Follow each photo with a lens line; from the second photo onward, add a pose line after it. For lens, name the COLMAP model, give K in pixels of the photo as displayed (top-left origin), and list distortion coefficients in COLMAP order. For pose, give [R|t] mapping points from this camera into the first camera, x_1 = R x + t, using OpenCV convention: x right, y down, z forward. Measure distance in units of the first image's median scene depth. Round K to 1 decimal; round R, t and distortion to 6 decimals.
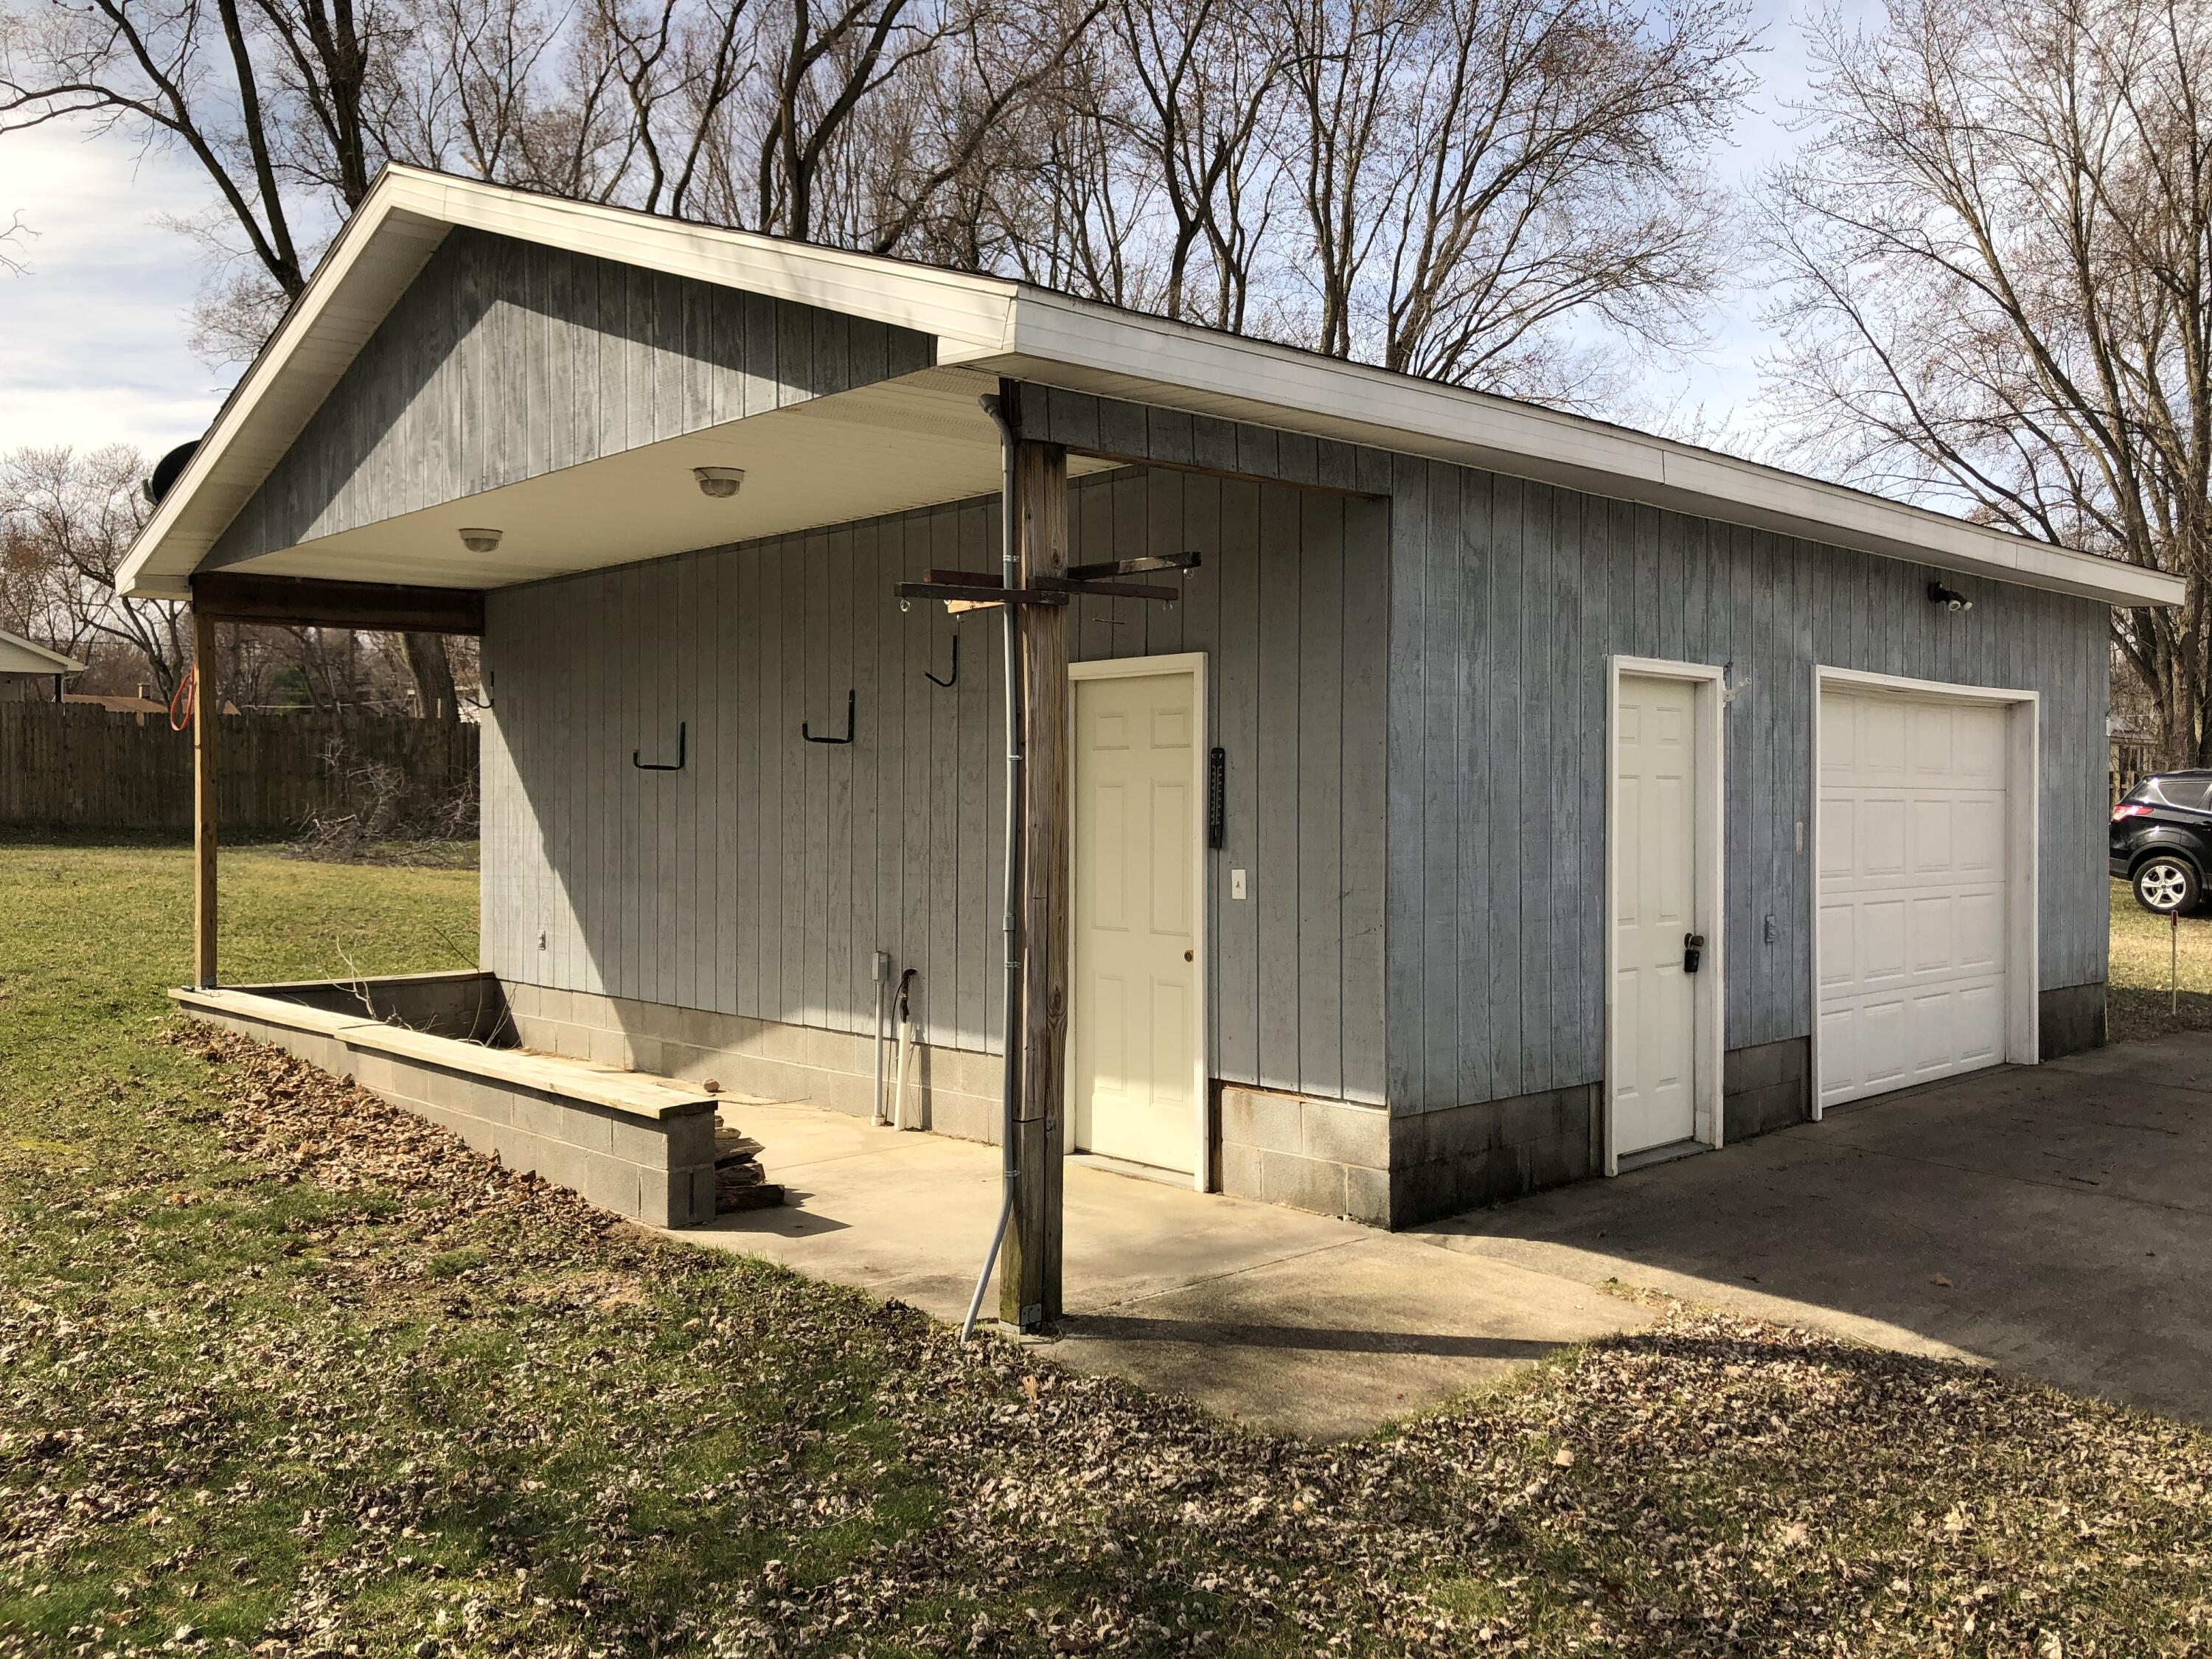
lens RADIAL K [[1811.9, 0, 1095.6], [0, 1811.9, 824.7], [0, 0, 1]] dist [0.000140, 0.007695]
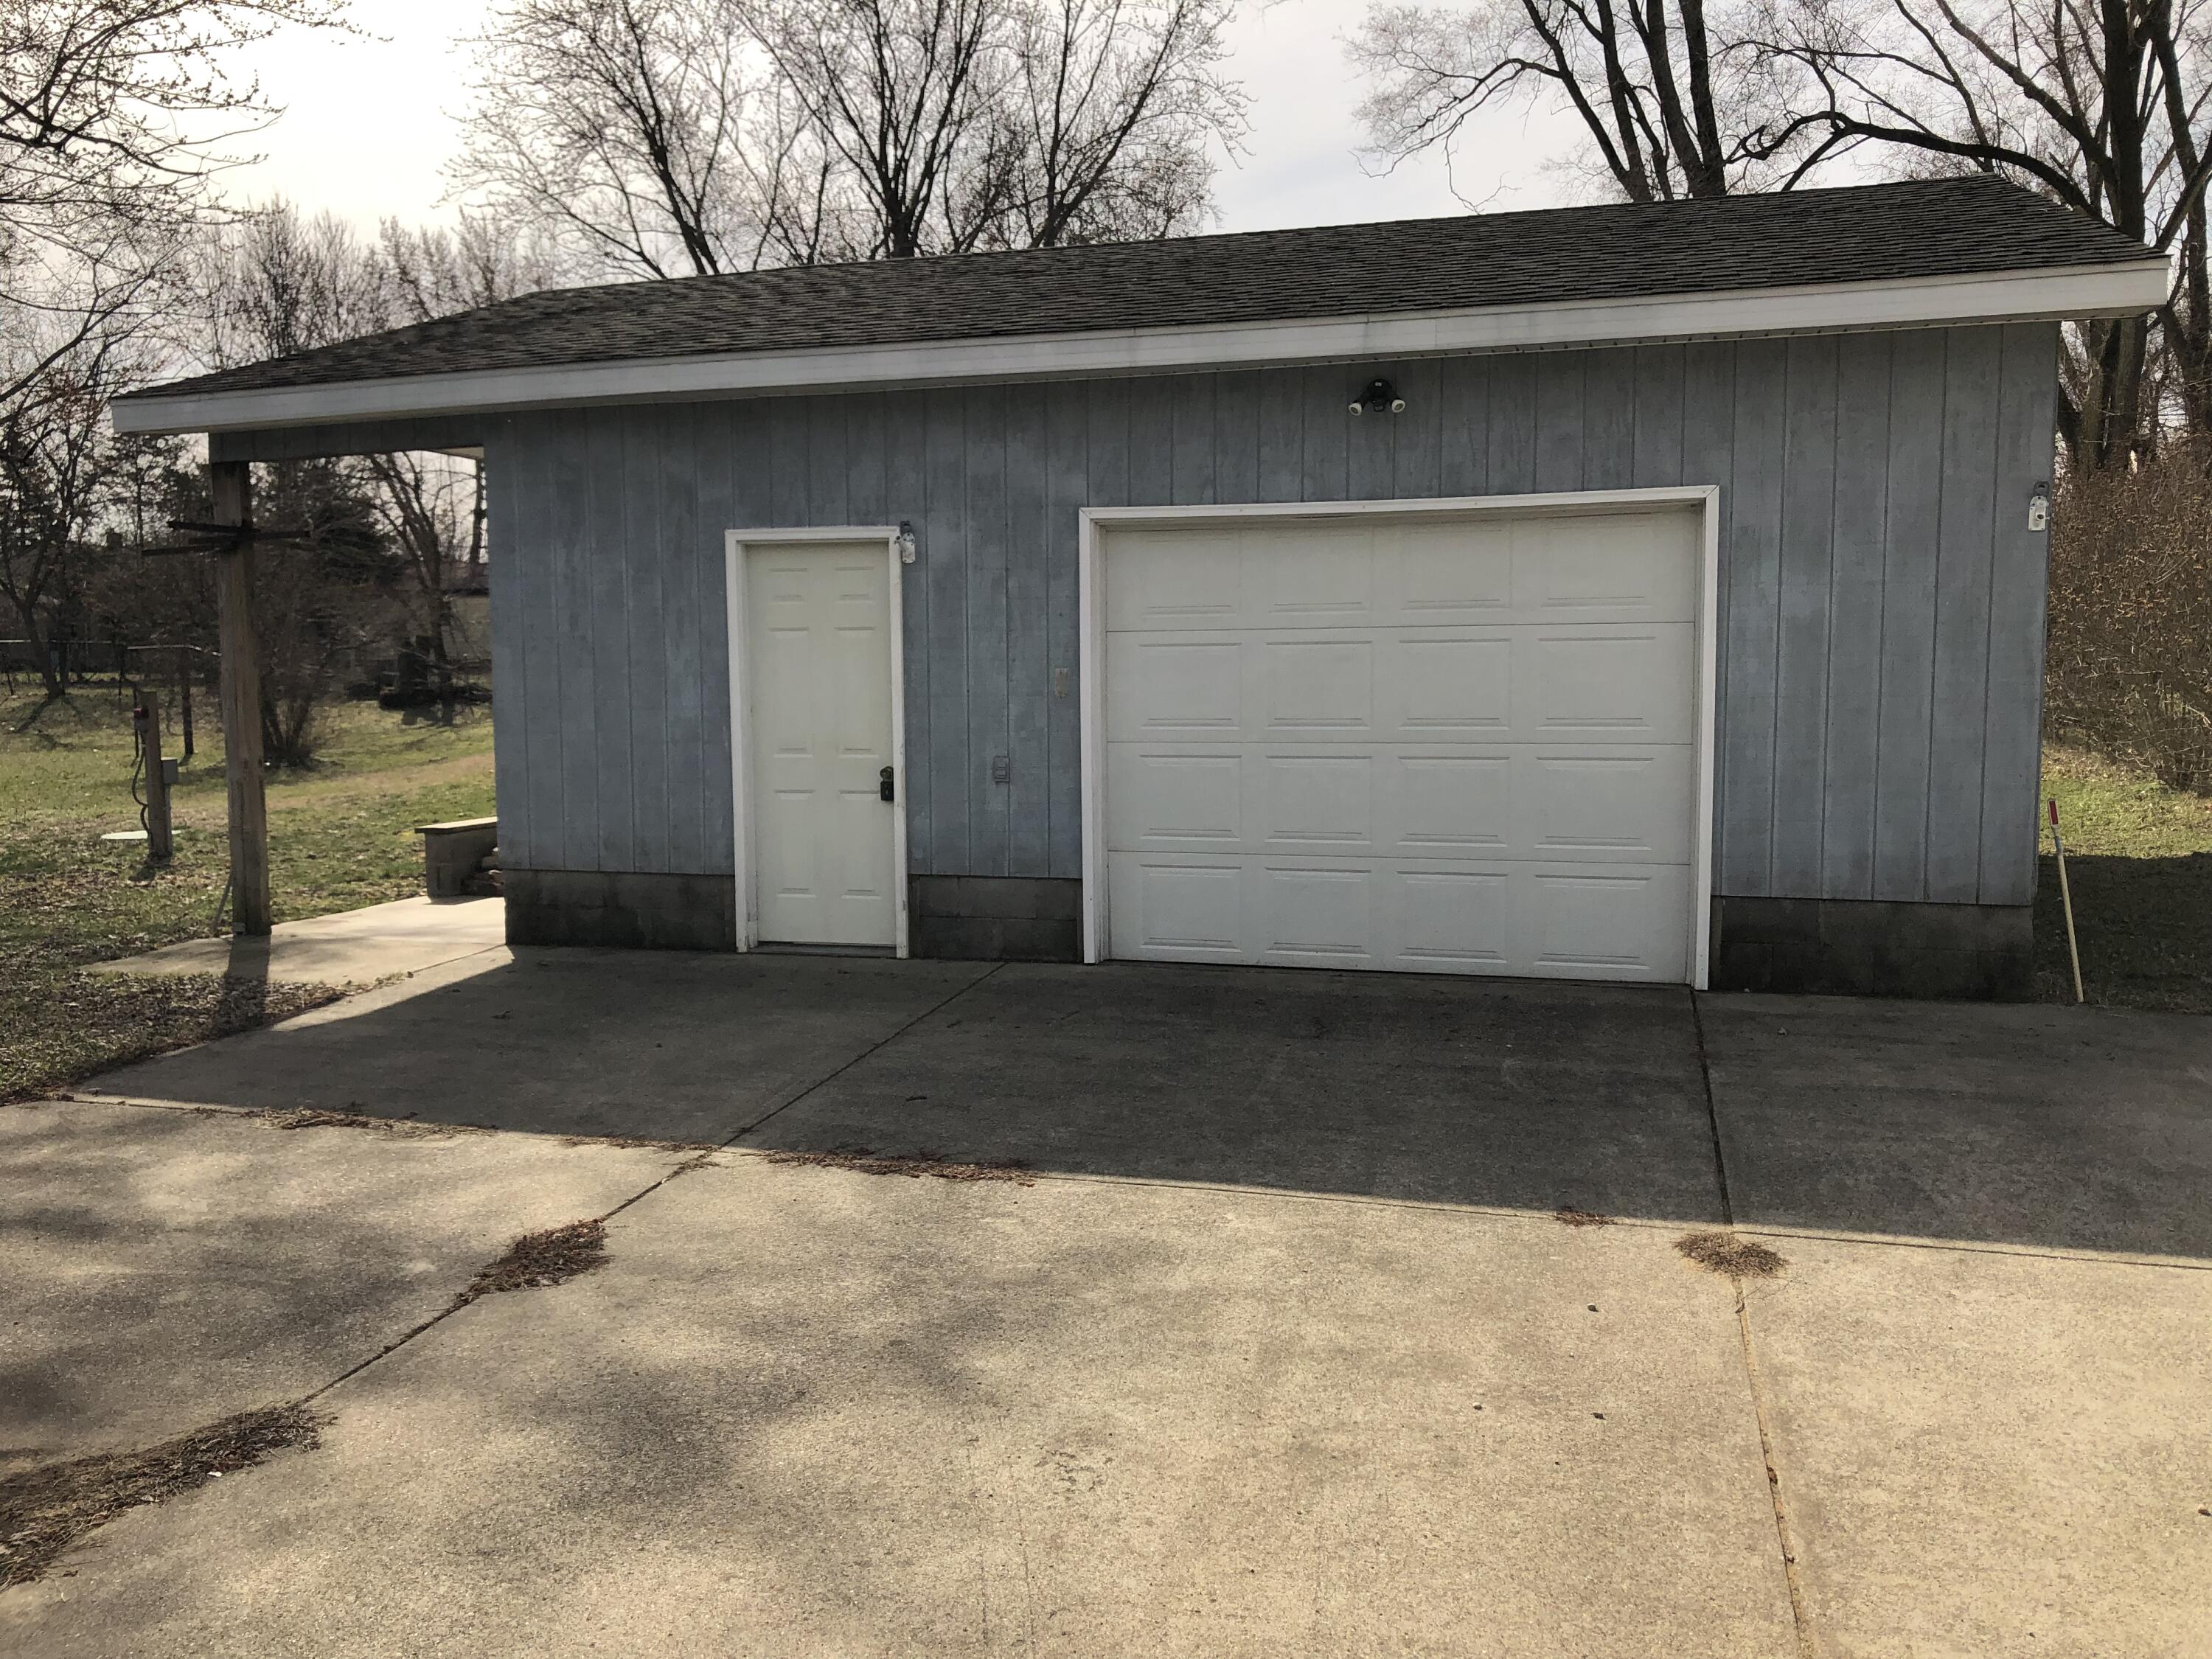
lens RADIAL K [[1811.9, 0, 1095.6], [0, 1811.9, 824.7], [0, 0, 1]] dist [0.000140, 0.007695]
pose [[0.513125, 0.067394, -0.855664, 1.458509], [-0.003224, 0.997057, 0.076597, 0.010506], [0.858308, -0.036546, 0.511832, 0.573484]]
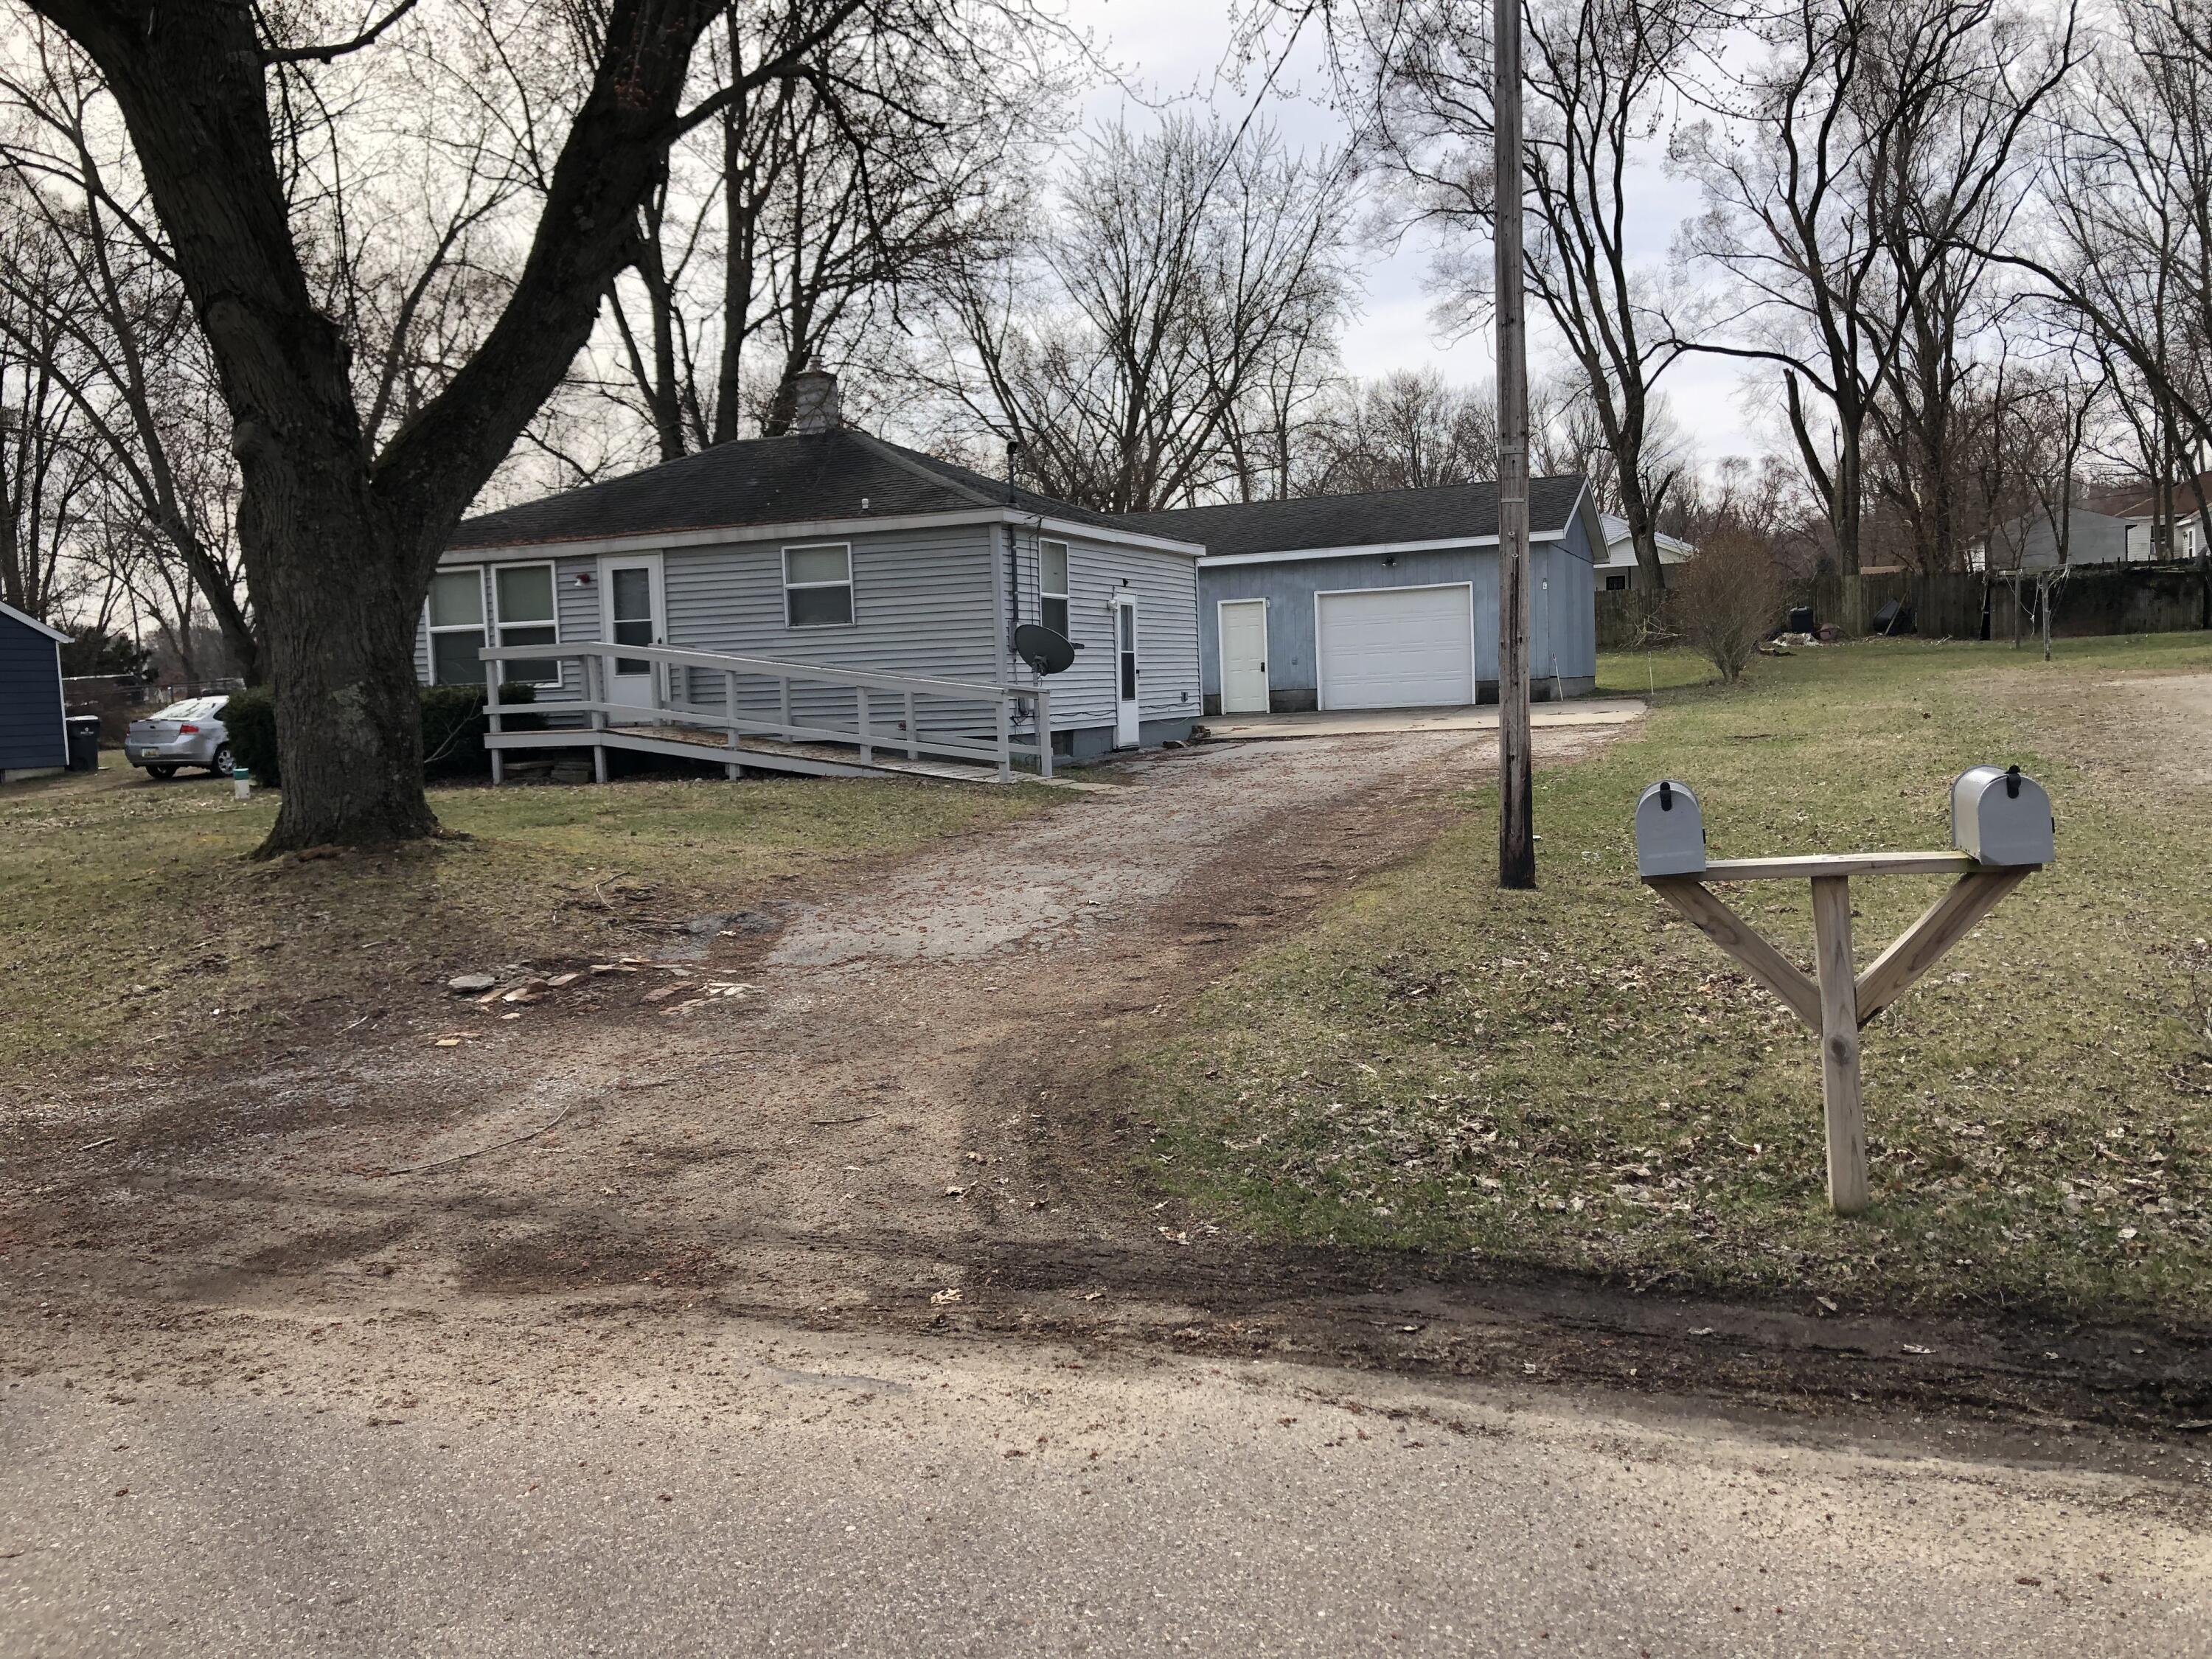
lens RADIAL K [[1811.9, 0, 1095.6], [0, 1811.9, 824.7], [0, 0, 1]] dist [0.000140, 0.007695]
pose [[0.446054, 0.047591, -0.893740, 4.188150], [0.031121, 0.997157, 0.068630, 0.146418], [0.894465, -0.058427, 0.443304, -1.304265]]
